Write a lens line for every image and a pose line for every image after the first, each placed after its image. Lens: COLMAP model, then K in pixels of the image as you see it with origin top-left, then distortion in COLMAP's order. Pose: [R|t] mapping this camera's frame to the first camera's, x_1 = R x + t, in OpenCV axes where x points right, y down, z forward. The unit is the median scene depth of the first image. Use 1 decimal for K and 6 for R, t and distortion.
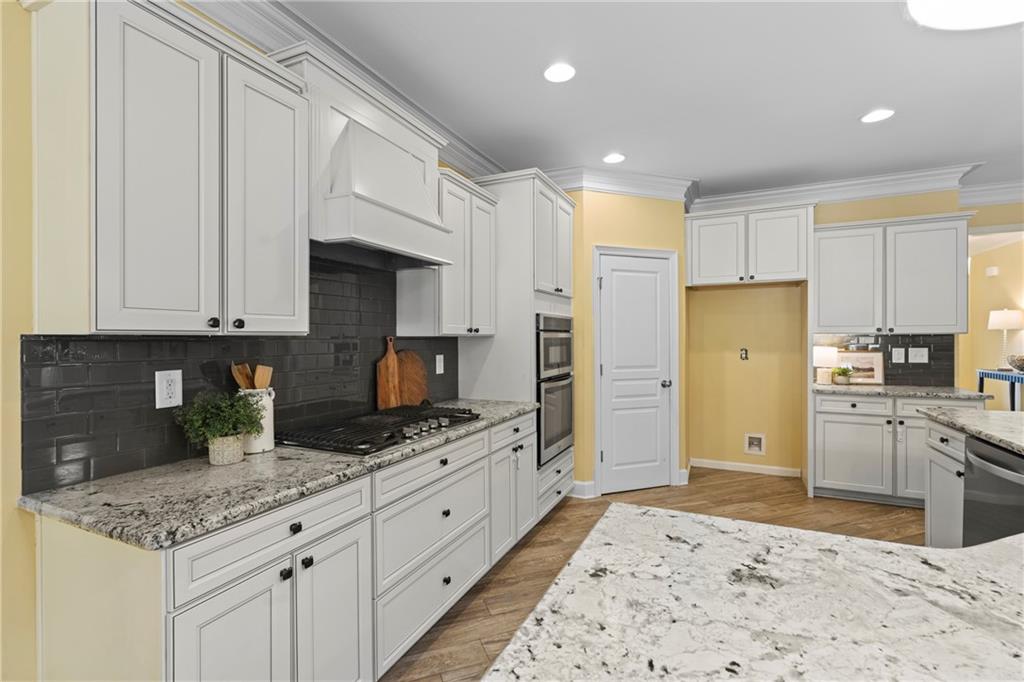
lens RADIAL K [[469.1, 0, 512.2], [0, 469.1, 339.2], [0, 0, 1]] dist [0.003199, 0.000816]
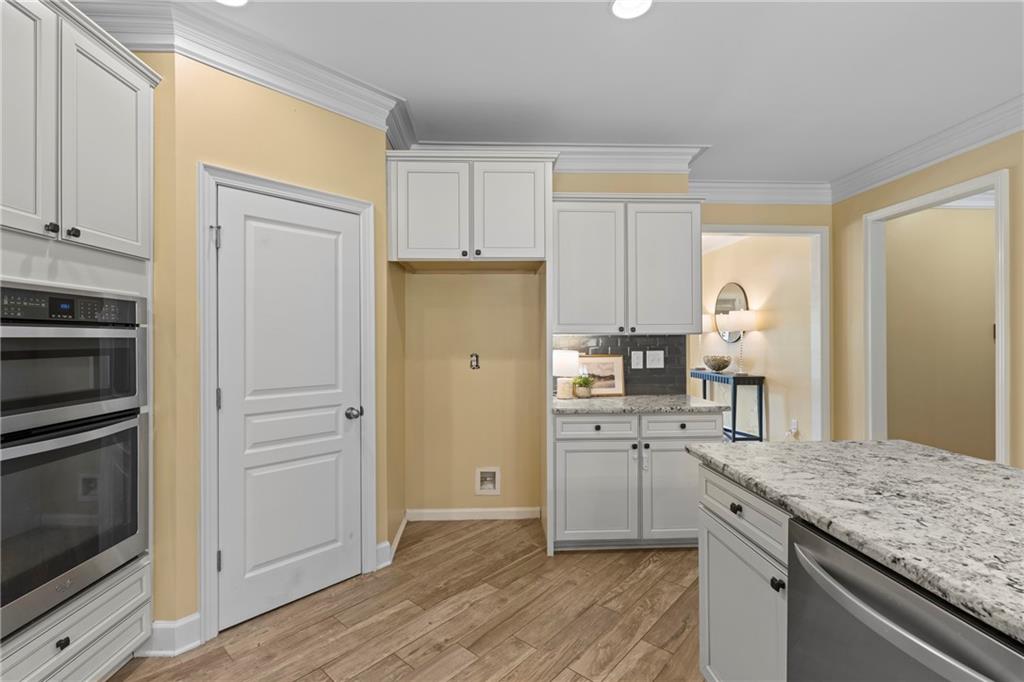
lens RADIAL K [[462.6, 0, 509.2], [0, 462.6, 337.0], [0, 0, 1]] dist [-0.001624, -0.000131]
pose [[0.889728, 0.002219, 0.456486, 0.240000], [0.002988, 0.999938, -0.010684, 0.001441], [-0.456482, 0.010870, 0.889666, 0.371872]]
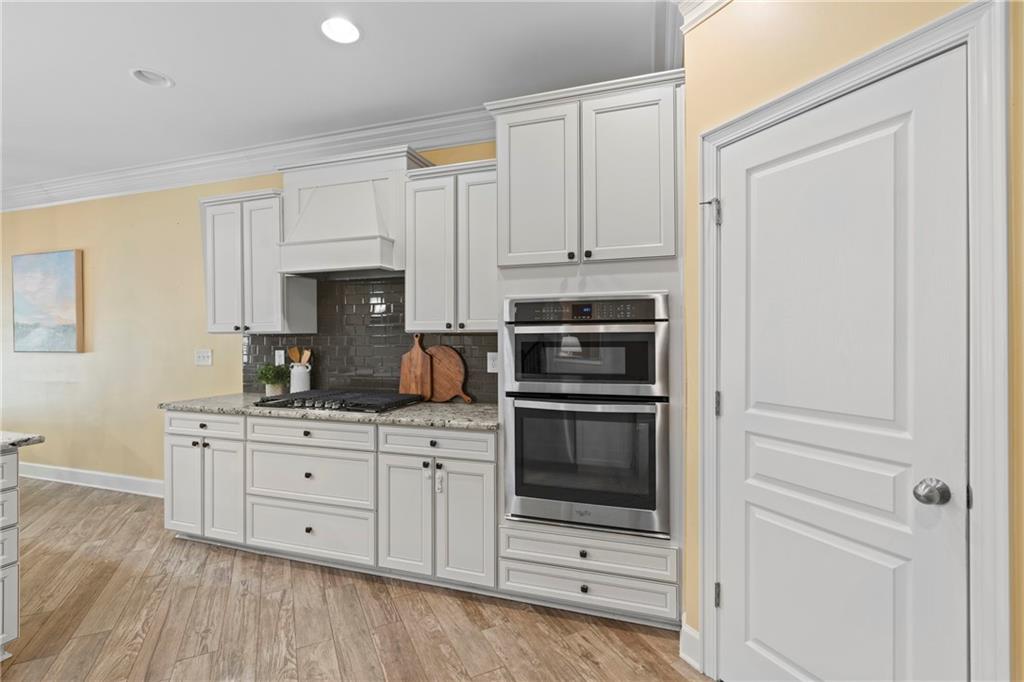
lens RADIAL K [[462.6, 0, 509.2], [0, 462.6, 337.0], [0, 0, 1]] dist [-0.001624, -0.000131]
pose [[0.108572, 0.002513, -0.994085, 0.599843], [0.000020, 0.999997, 0.002530, 0.000274], [0.994089, -0.000294, 0.108572, 0.738735]]
